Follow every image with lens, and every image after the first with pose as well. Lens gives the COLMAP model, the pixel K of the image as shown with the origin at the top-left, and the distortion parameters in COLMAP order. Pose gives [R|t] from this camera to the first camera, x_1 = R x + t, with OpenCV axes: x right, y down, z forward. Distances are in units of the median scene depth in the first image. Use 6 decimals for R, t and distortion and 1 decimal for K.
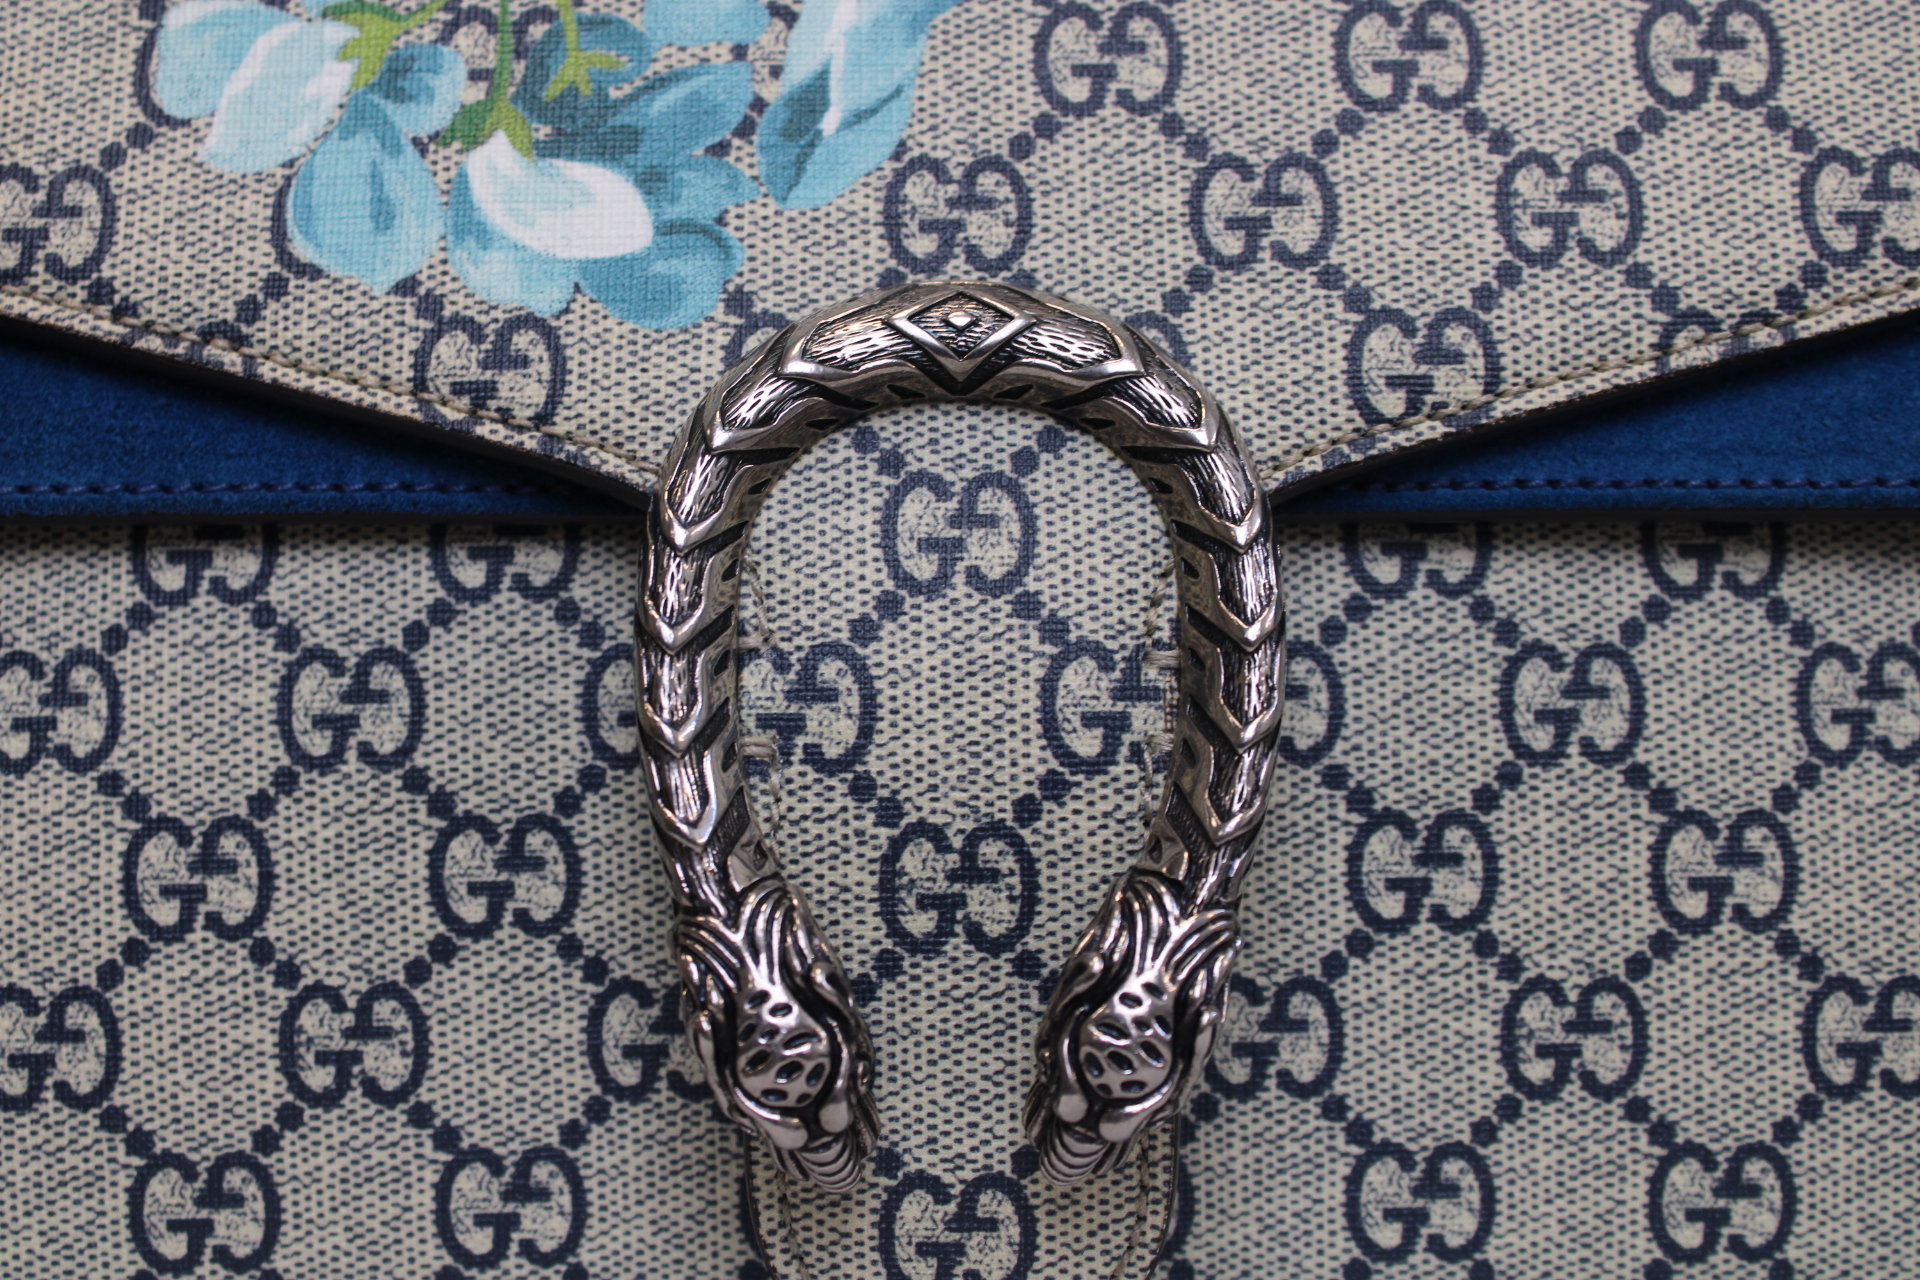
lens RADIAL K [[2864.7, 0, 927.6], [0, 2864.7, 613.2], [0, 0, 1]] dist [-0.052651, 0.000000]
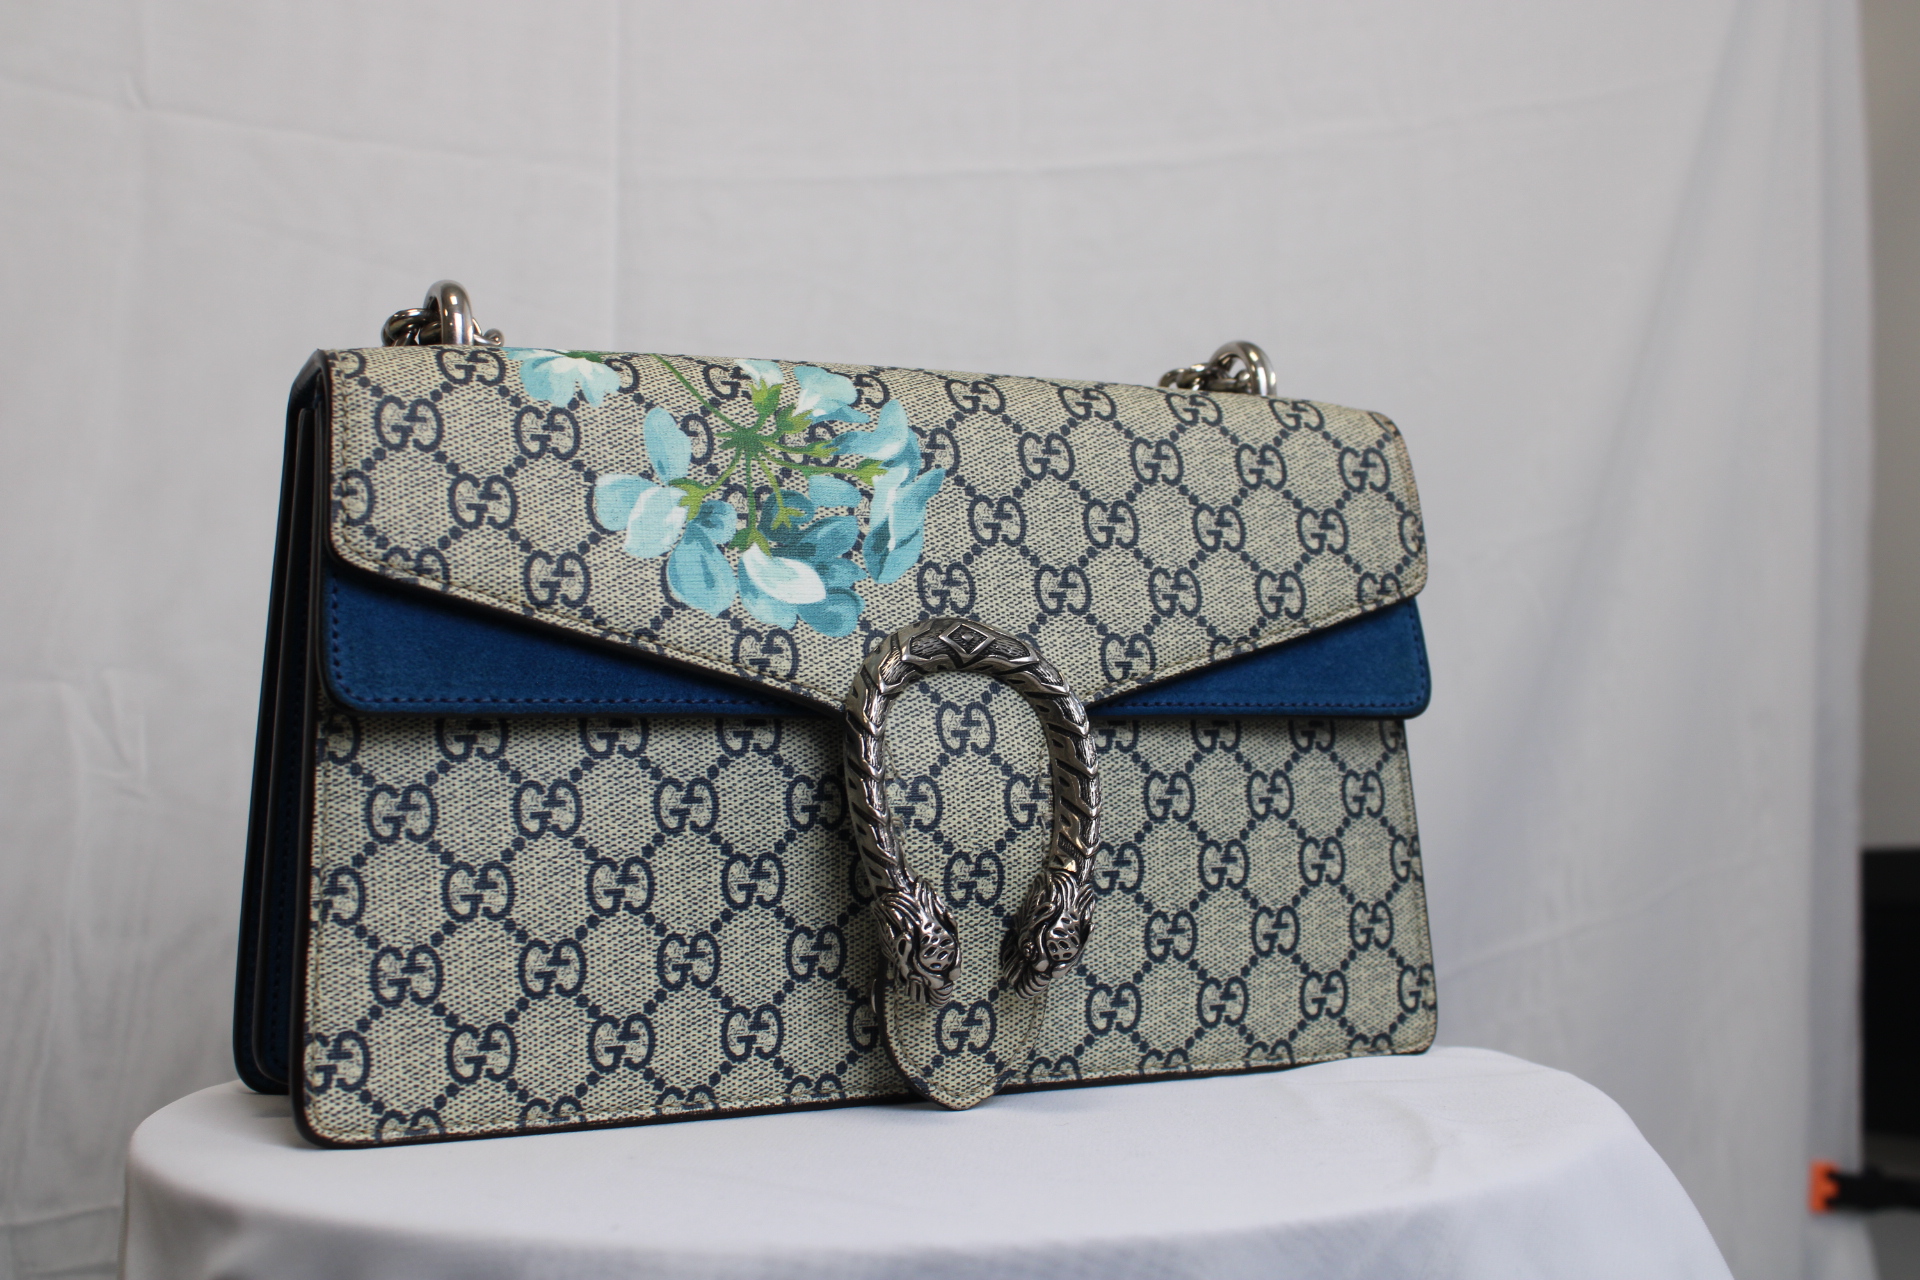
lens RADIAL K [[2226.0, 0, 925.4], [0, 2226.0, 647.6], [0, 0, 1]] dist [-0.108719, 0.000000]
pose [[0.904539, 0.016038, 0.426089, -0.766656], [-0.005256, 0.999636, -0.026469, -0.043801], [-0.426359, 0.021703, 0.904294, -0.611725]]
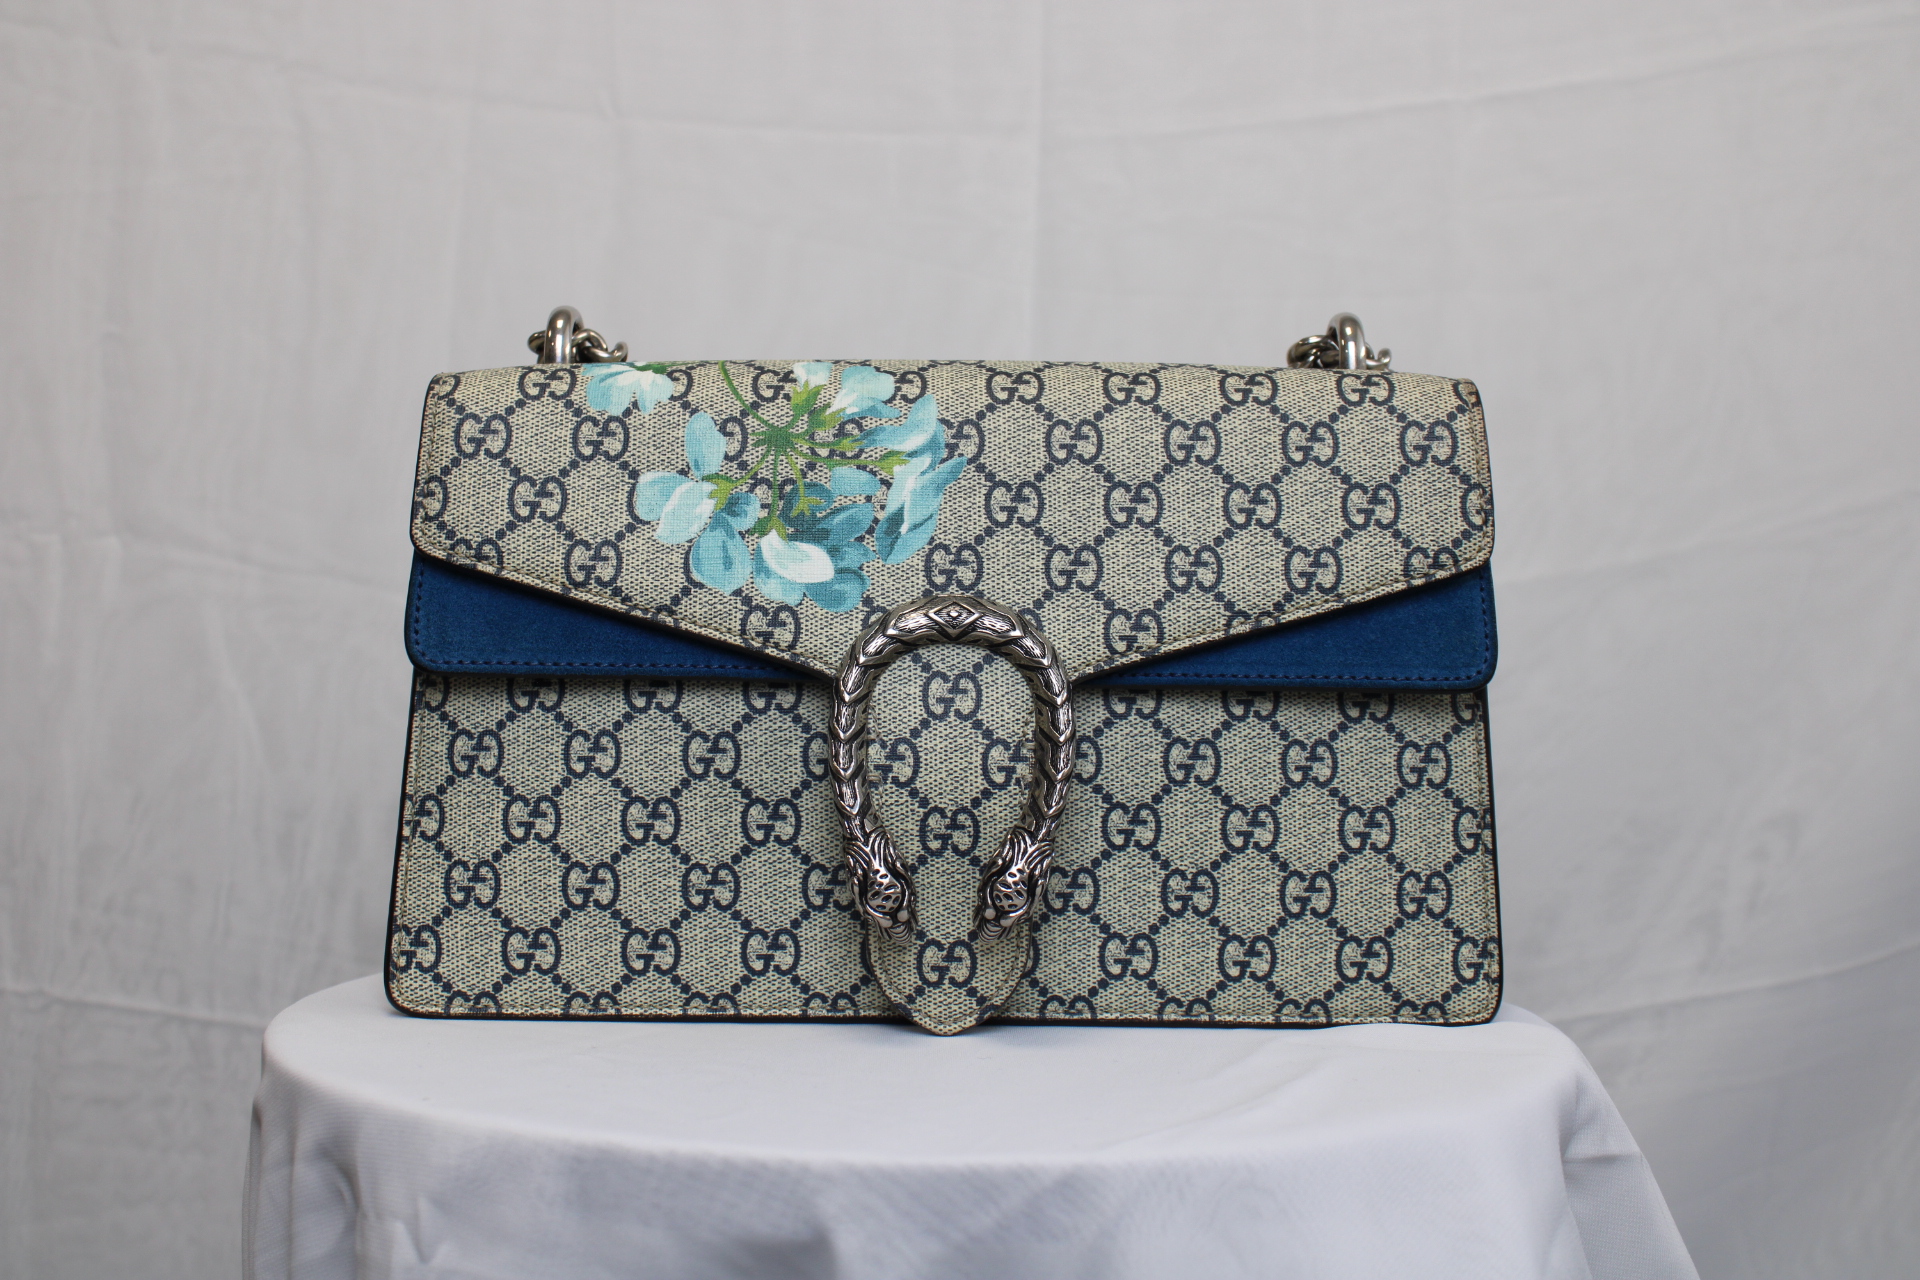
lens RADIAL K [[2226.0, 0, 917.2], [0, 2226.0, 638.4], [0, 0, 1]] dist [-0.108719, 0.000000]
pose [[0.999844, 0.017609, -0.001002, -0.018844], [-0.017568, 0.999341, 0.031766, -0.138147], [0.001561, -0.031743, 0.999495, -0.982229]]
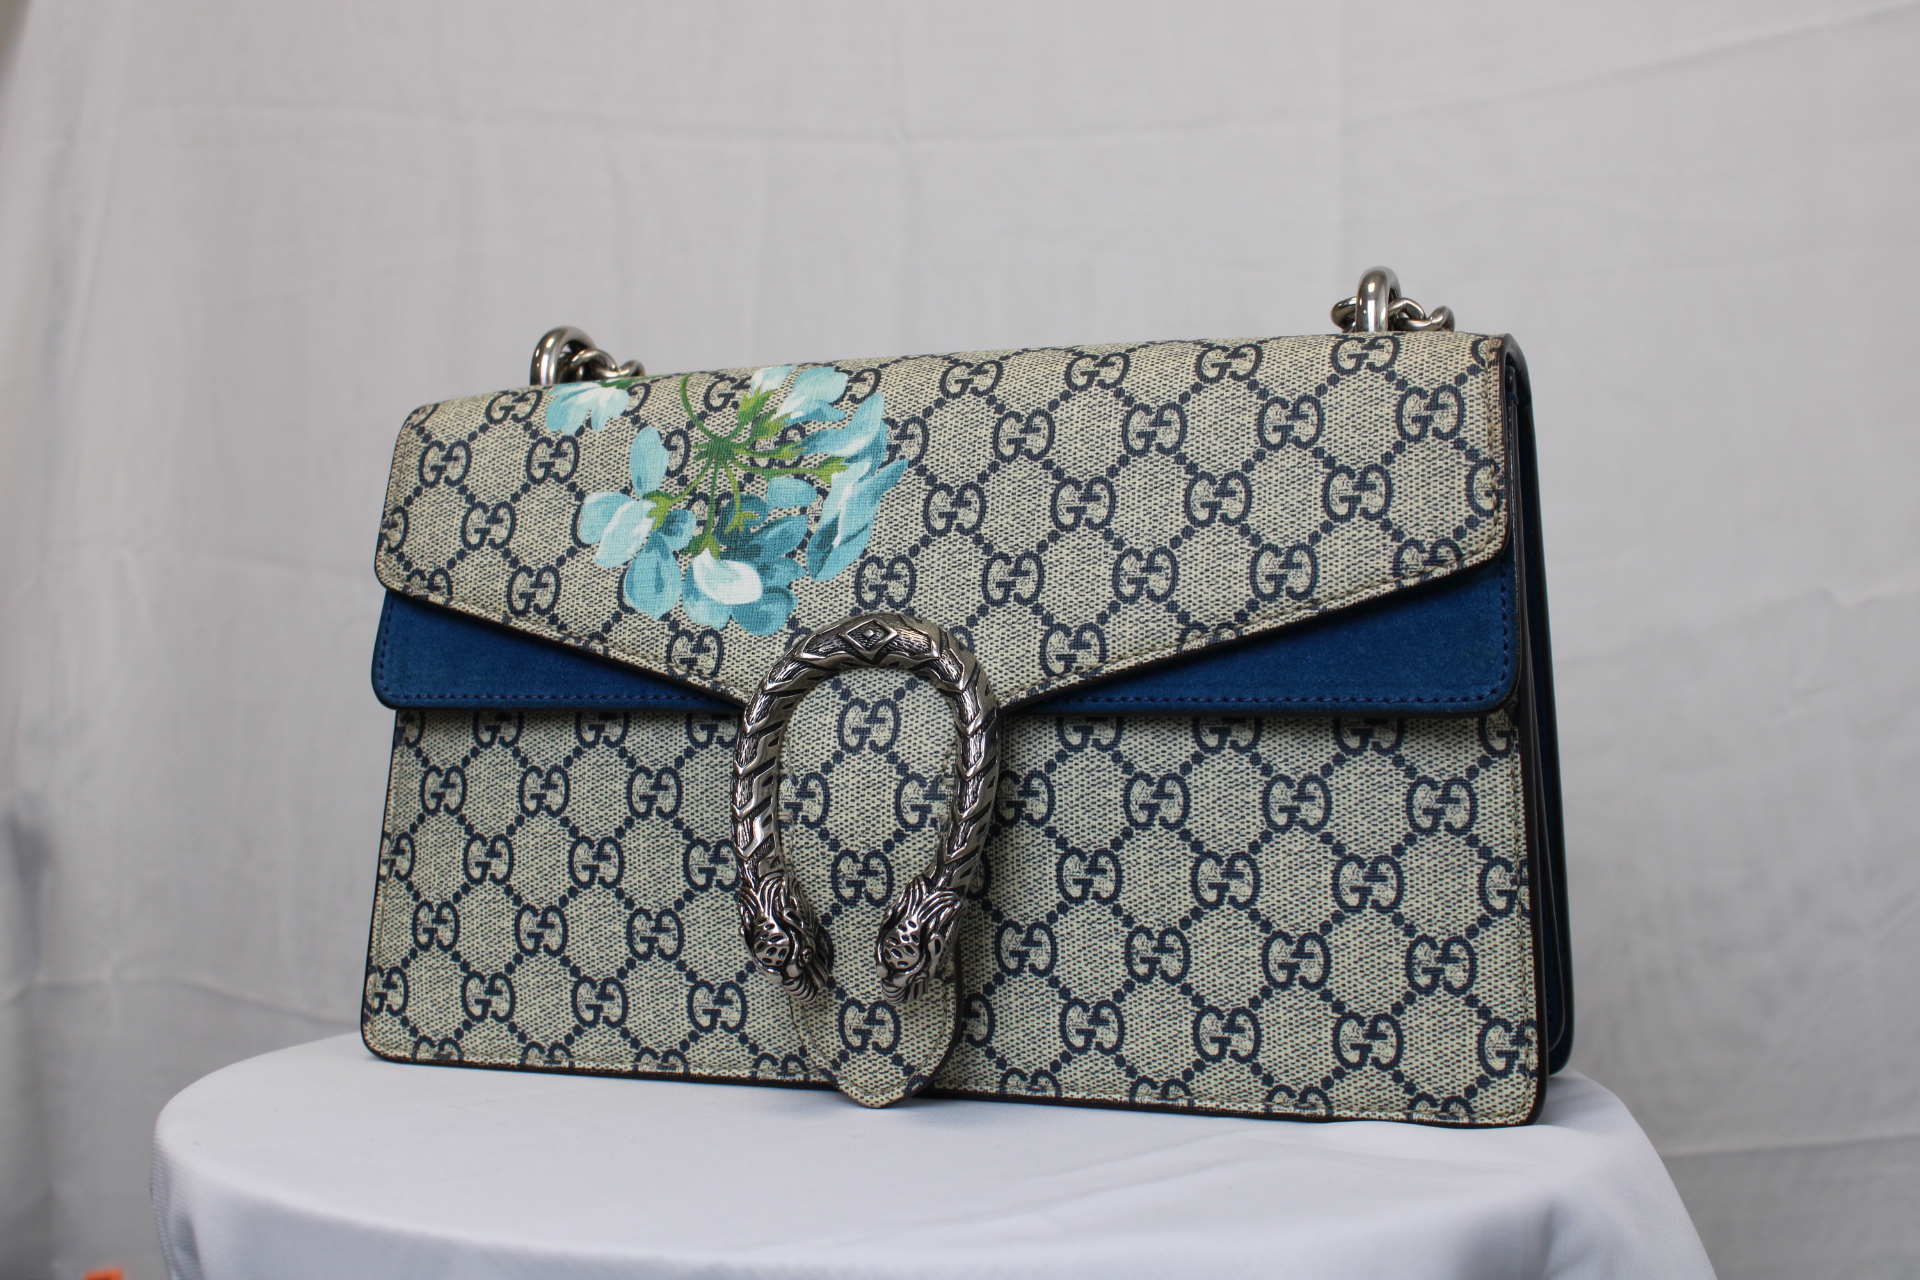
lens RADIAL K [[2226.0, 0, 914.1], [0, 2226.0, 636.1], [0, 0, 1]] dist [-0.108719, 0.000000]
pose [[0.935586, -0.006016, -0.353047, 0.657070], [0.008131, 0.999957, 0.004509, -0.104101], [0.353004, -0.007089, 0.935595, -0.650524]]
